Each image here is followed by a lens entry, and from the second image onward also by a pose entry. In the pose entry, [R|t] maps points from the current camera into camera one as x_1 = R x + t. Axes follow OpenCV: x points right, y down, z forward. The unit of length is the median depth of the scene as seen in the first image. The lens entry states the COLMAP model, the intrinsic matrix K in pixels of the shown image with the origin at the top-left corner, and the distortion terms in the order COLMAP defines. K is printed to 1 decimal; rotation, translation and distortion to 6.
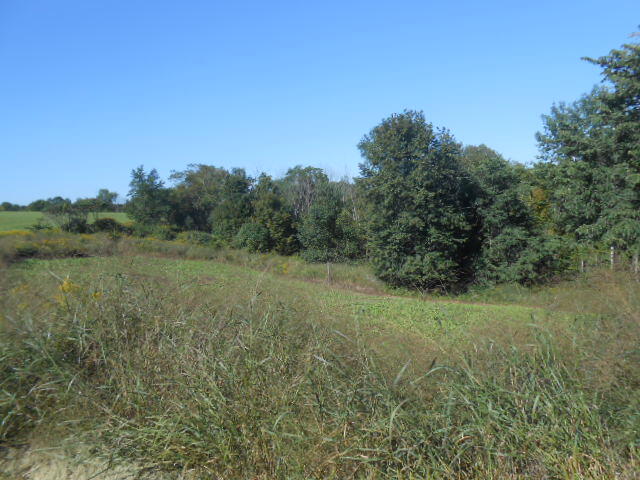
lens RADIAL K [[512.5, 0, 320.1], [0, 512.5, 237.7], [0, 0, 1]] dist [0.031965, 0.022221]
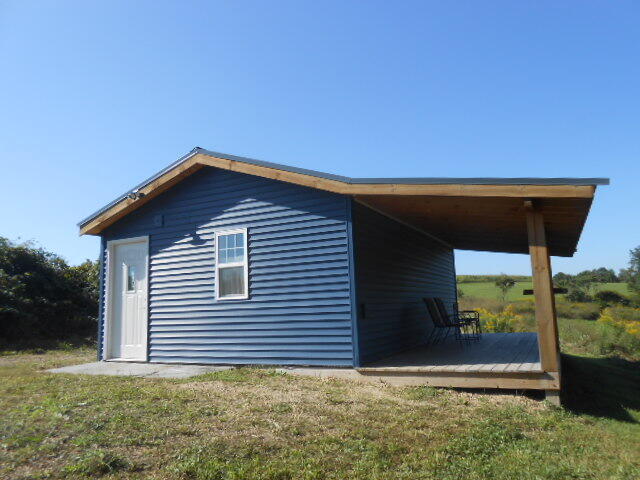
lens RADIAL K [[512.5, 0, 321.5], [0, 512.5, 242.5], [0, 0, 1]] dist [0.031965, 0.022221]
pose [[0.546605, -0.054479, -0.835617, 0.226158], [-0.047763, 0.994229, -0.096064, -0.001257], [0.836028, 0.092421, 0.540848, -0.213063]]
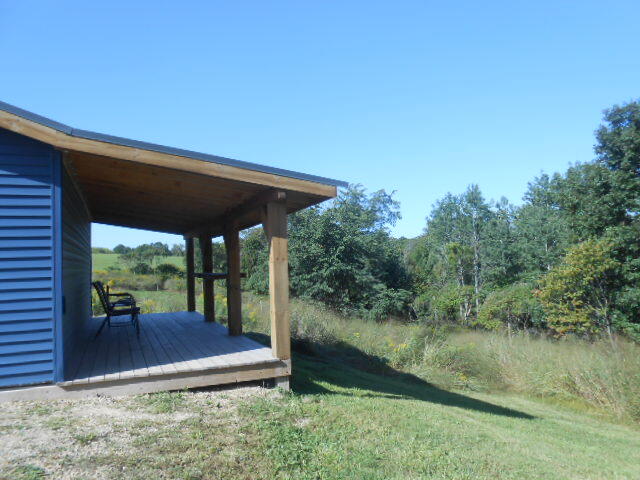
lens RADIAL K [[512.5, 0, 323.7], [0, 512.5, 236.6], [0, 0, 1]] dist [0.031965, 0.022221]
pose [[0.982933, 0.035662, -0.180474, 0.205328], [-0.053588, 0.993991, -0.095443, -0.002378], [0.175986, 0.103485, 0.978938, -0.218135]]
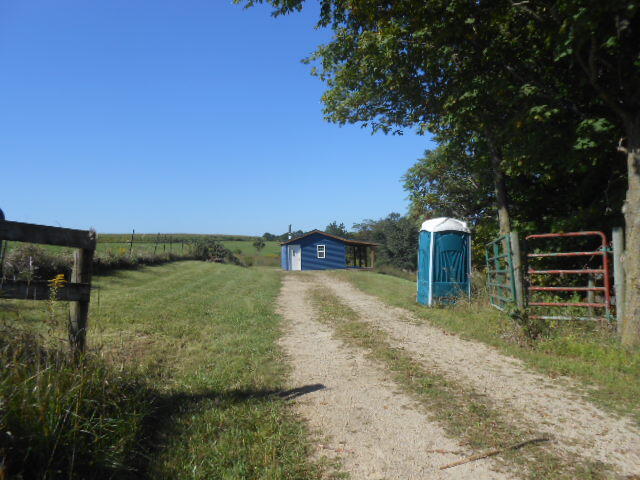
lens RADIAL K [[512.5, 0, 320.3], [0, 512.5, 242.1], [0, 0, 1]] dist [0.031965, 0.022221]
pose [[0.905265, 0.038748, -0.423076, 0.339648], [-0.061547, 0.997288, -0.040354, 0.005003], [0.420365, 0.062570, 0.905195, -0.580831]]
